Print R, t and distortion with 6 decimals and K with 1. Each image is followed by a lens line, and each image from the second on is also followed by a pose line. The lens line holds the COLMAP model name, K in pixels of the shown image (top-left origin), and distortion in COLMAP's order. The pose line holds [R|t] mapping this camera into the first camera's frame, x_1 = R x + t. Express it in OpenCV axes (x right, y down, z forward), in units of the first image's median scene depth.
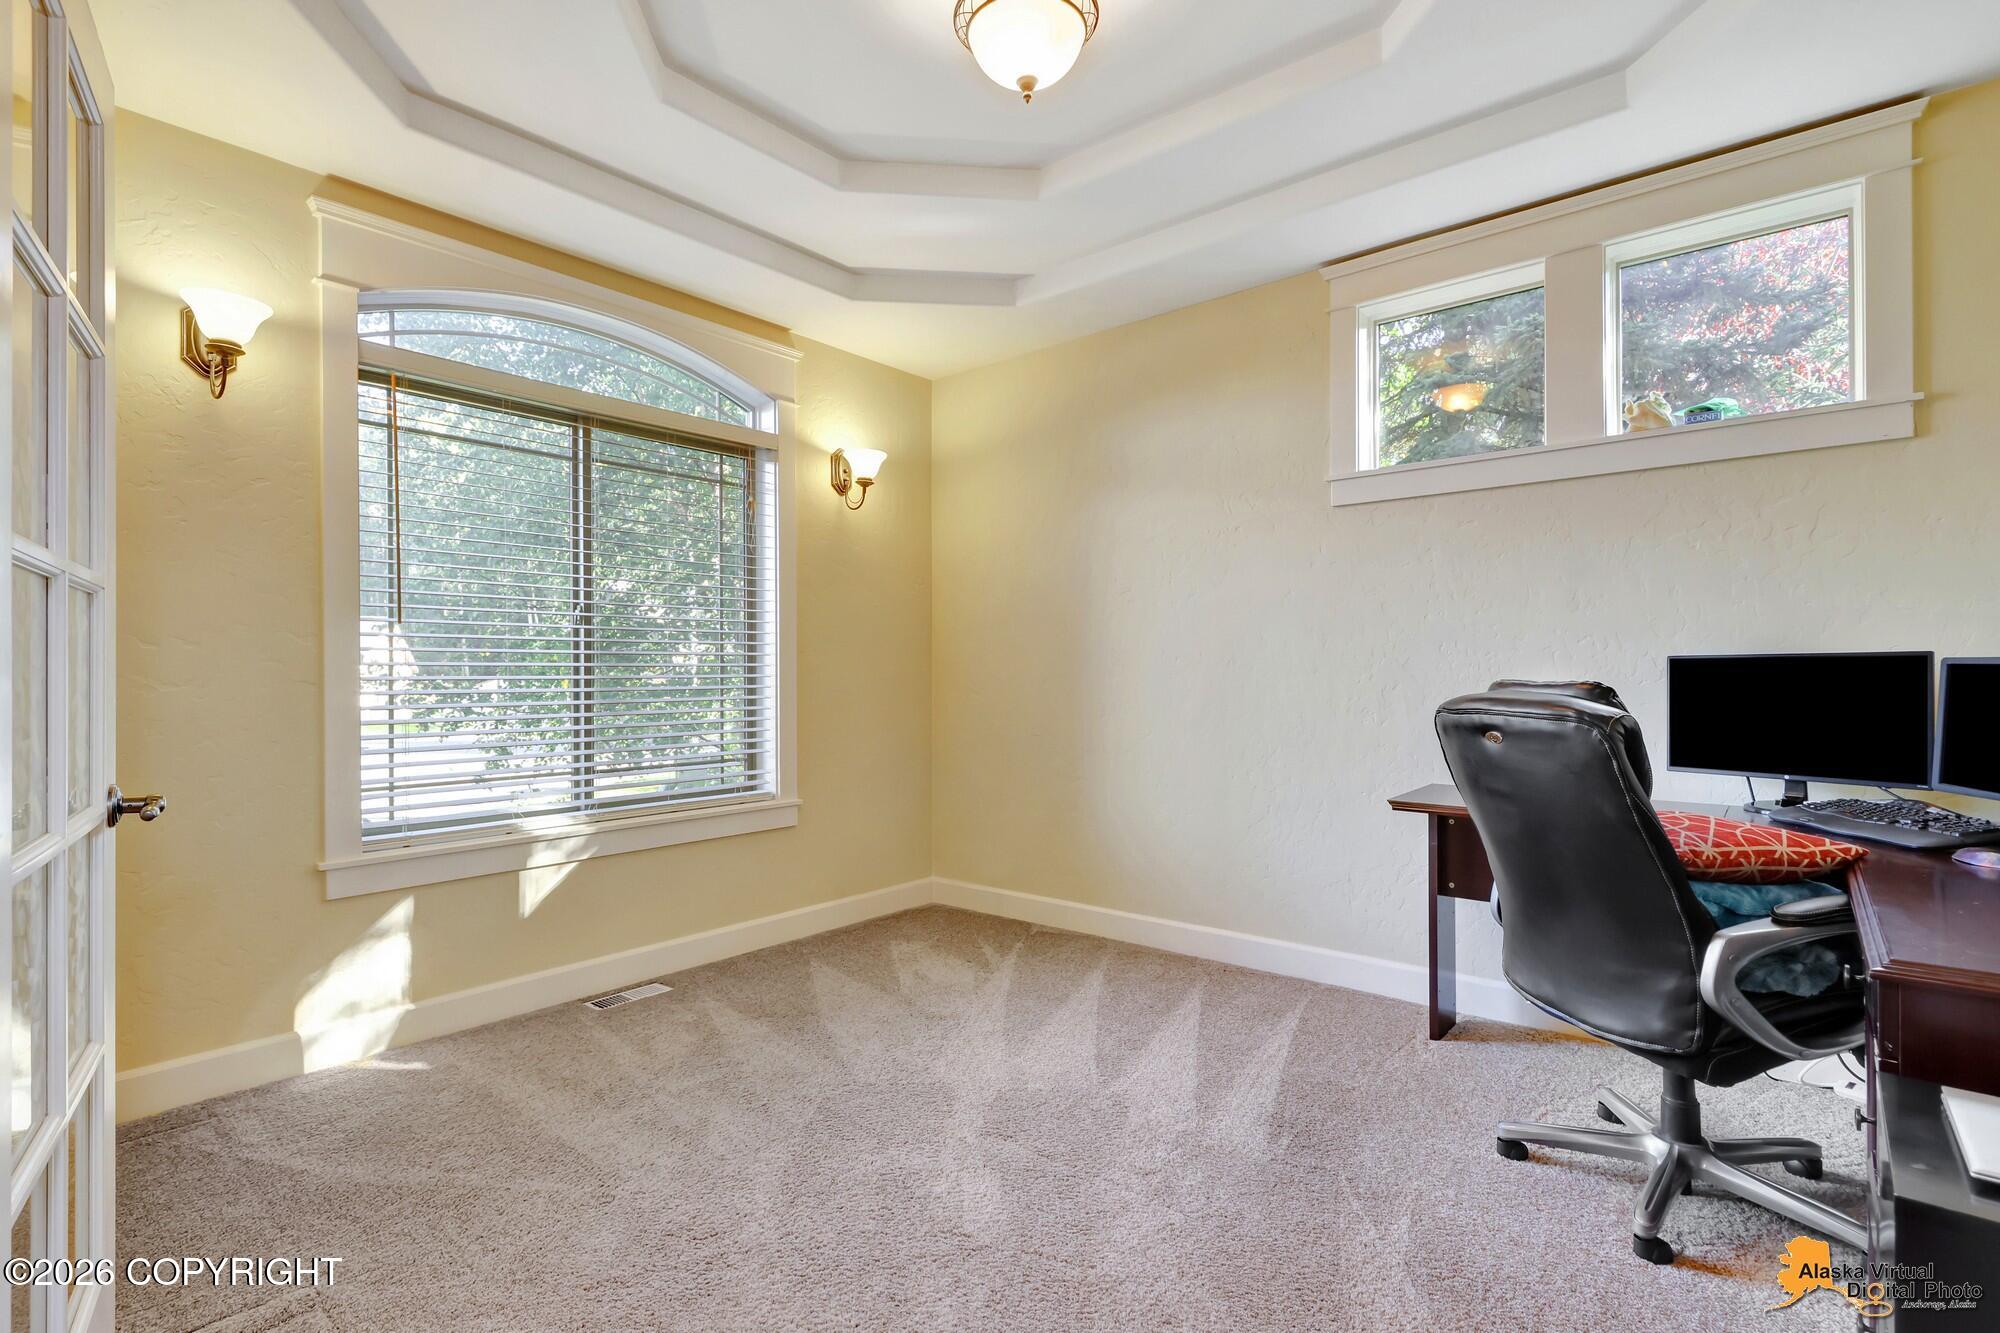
lens RADIAL K [[961.9, 0, 1003.6], [0, 961.9, 669.0], [0, 0, 1]] dist [0.002729, -0.001299]
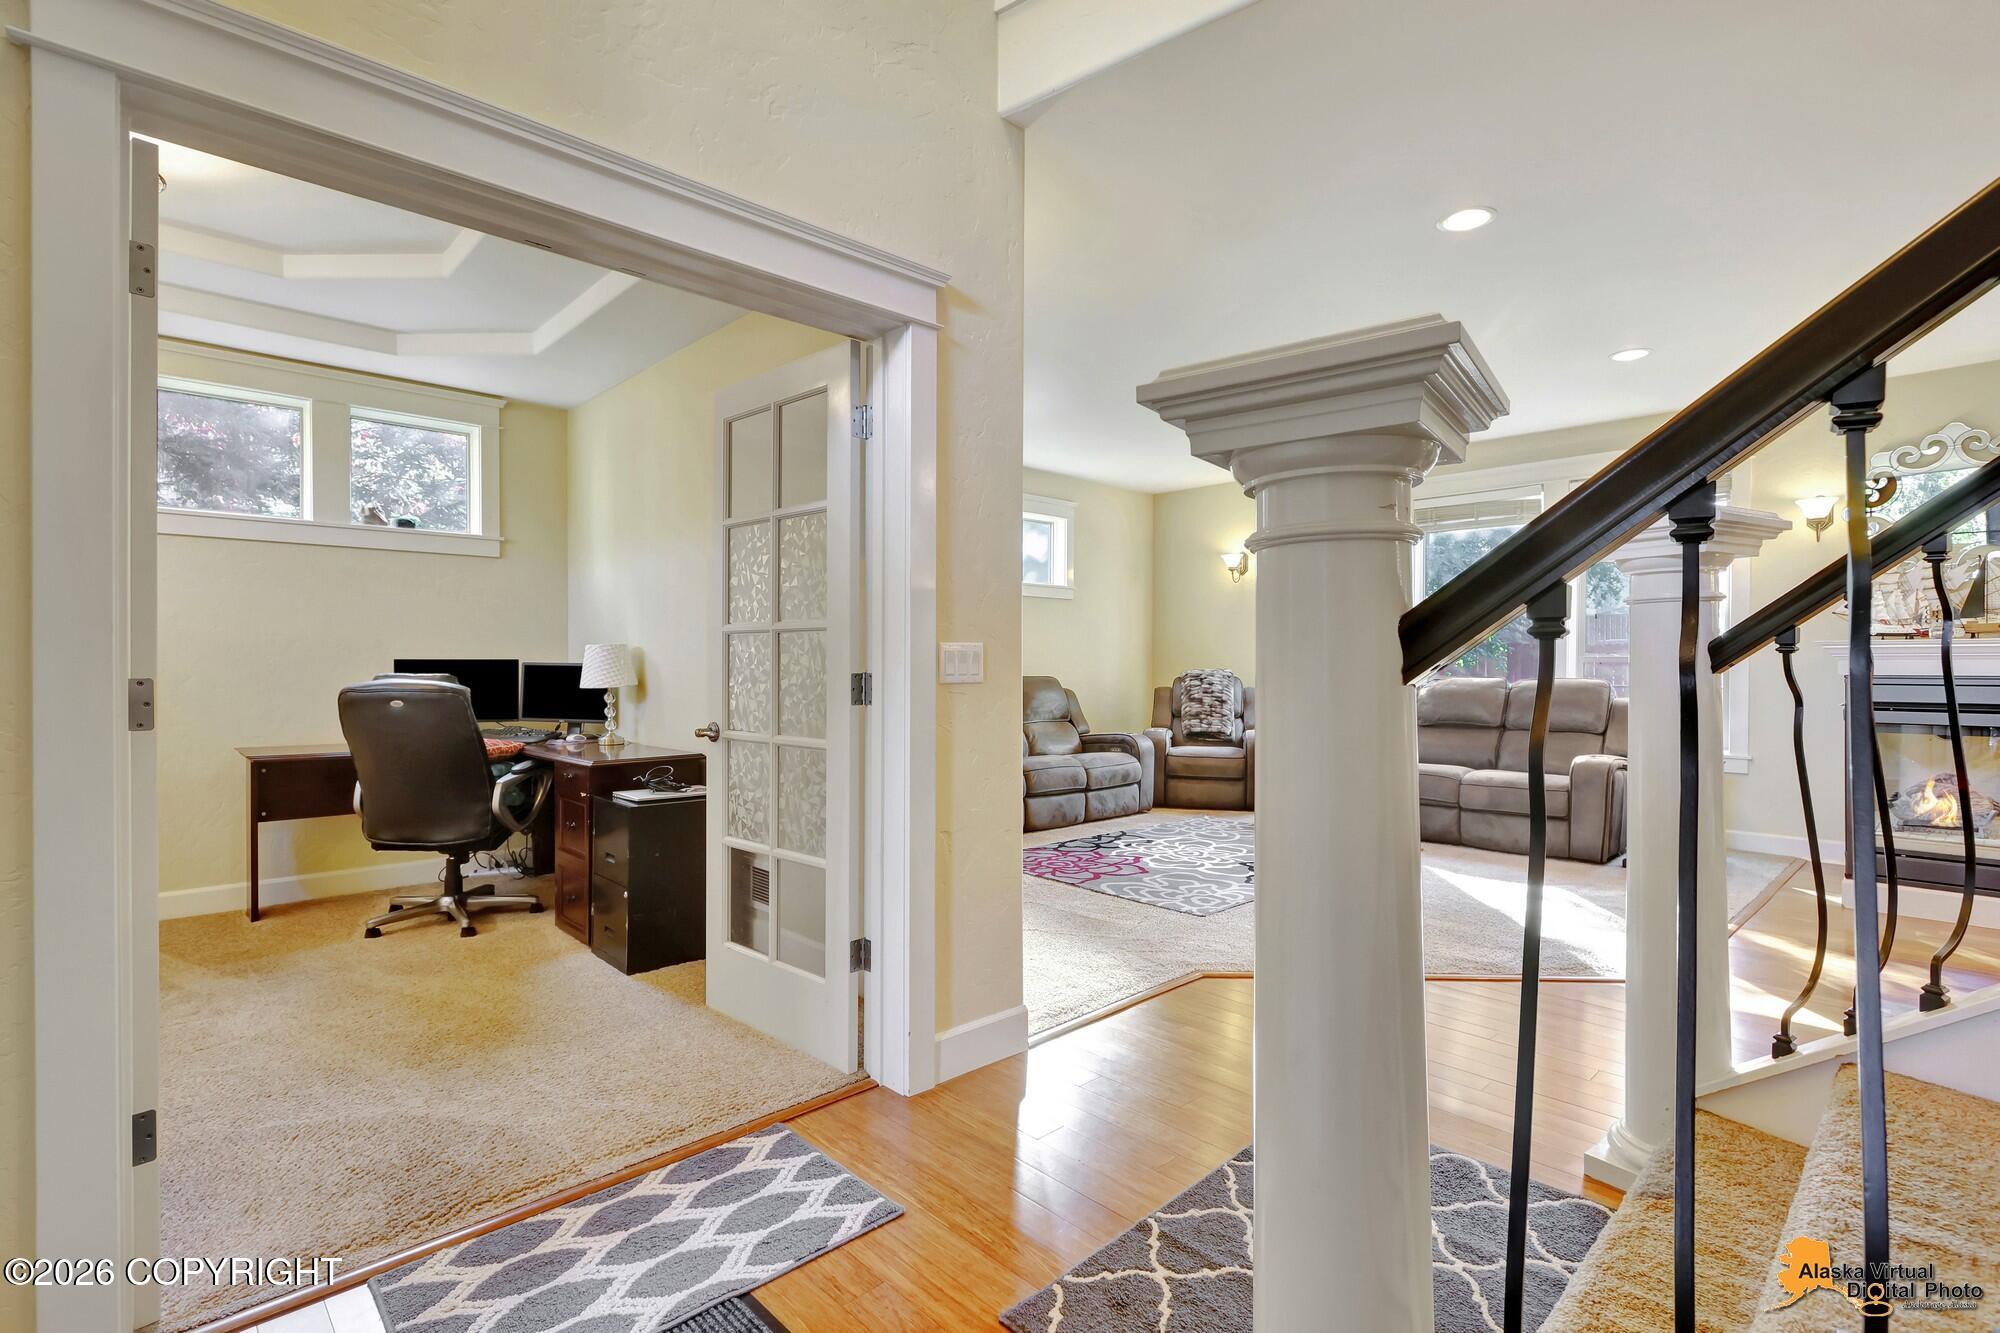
lens RADIAL K [[961.9, 0, 1009.8], [0, 961.9, 663.4], [0, 0, 1]] dist [0.002729, -0.001299]
pose [[0.117581, -0.000351, 0.993063, -1.132185], [-0.005000, 0.999987, 0.000945, -0.016942], [-0.993051, -0.005076, 0.117577, -0.398651]]
